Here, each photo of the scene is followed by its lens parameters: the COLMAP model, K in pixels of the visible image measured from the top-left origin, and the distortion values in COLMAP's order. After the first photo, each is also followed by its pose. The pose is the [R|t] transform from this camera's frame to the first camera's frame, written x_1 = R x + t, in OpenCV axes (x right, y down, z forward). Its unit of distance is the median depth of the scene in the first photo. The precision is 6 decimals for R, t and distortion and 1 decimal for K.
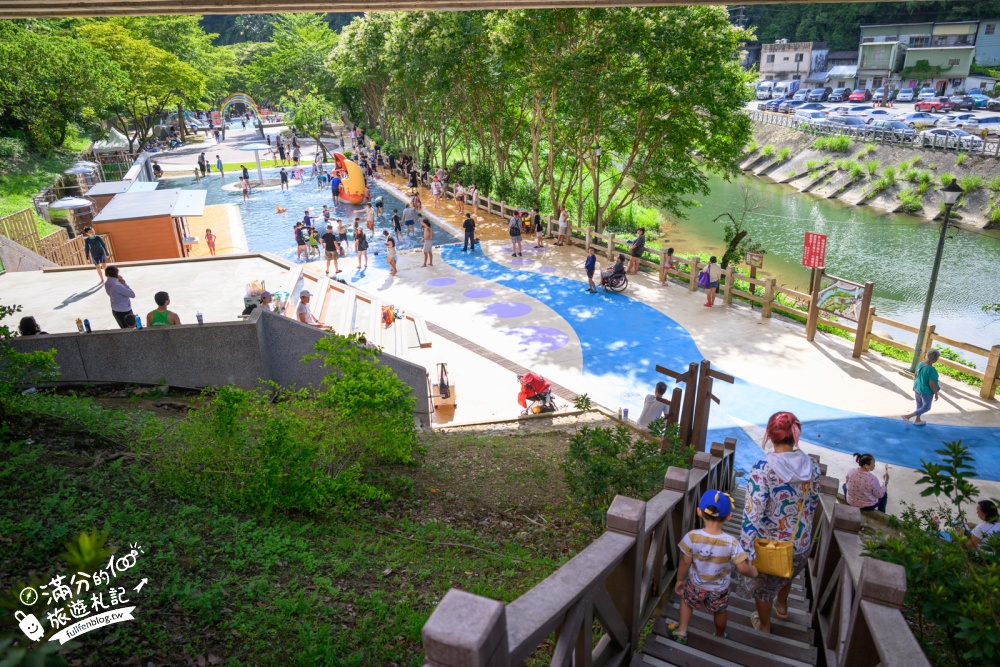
lens RADIAL K [[682.9, 0, 502.0], [0, 682.9, 335.3], [0, 0, 1]] dist [-0.000968, 0.001463]
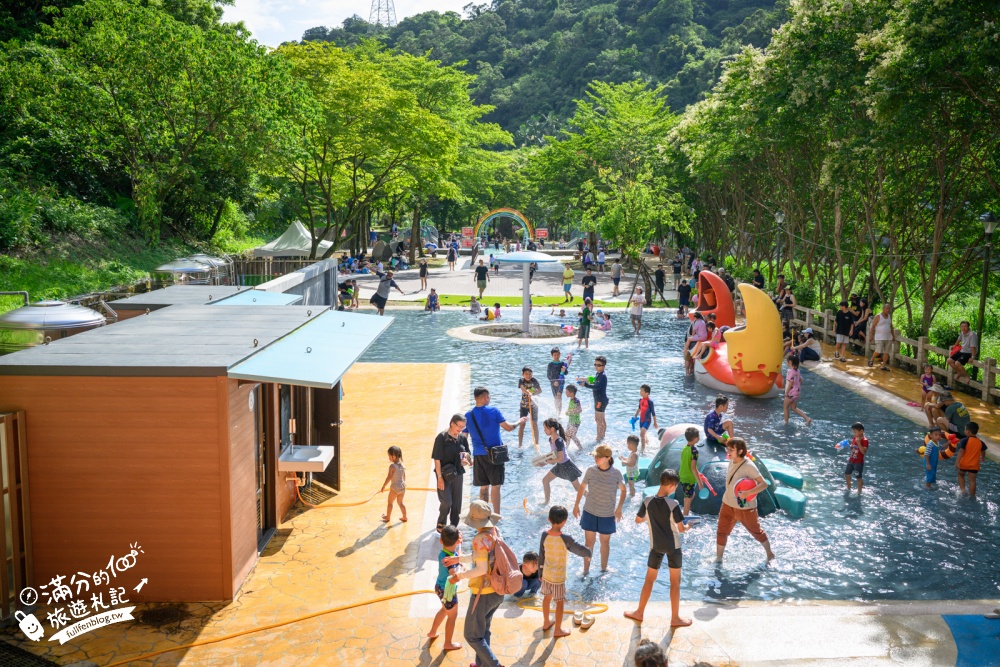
lens RADIAL K [[994.0, 0, 504.1], [0, 994.0, 329.8], [0, 0, 1]] dist [0.003270, -0.010251]
pose [[0.937783, 0.088255, -0.335818, -0.112679], [-0.170537, 0.959539, -0.224058, -0.055437], [0.302456, 0.267387, 0.914890, 0.306949]]
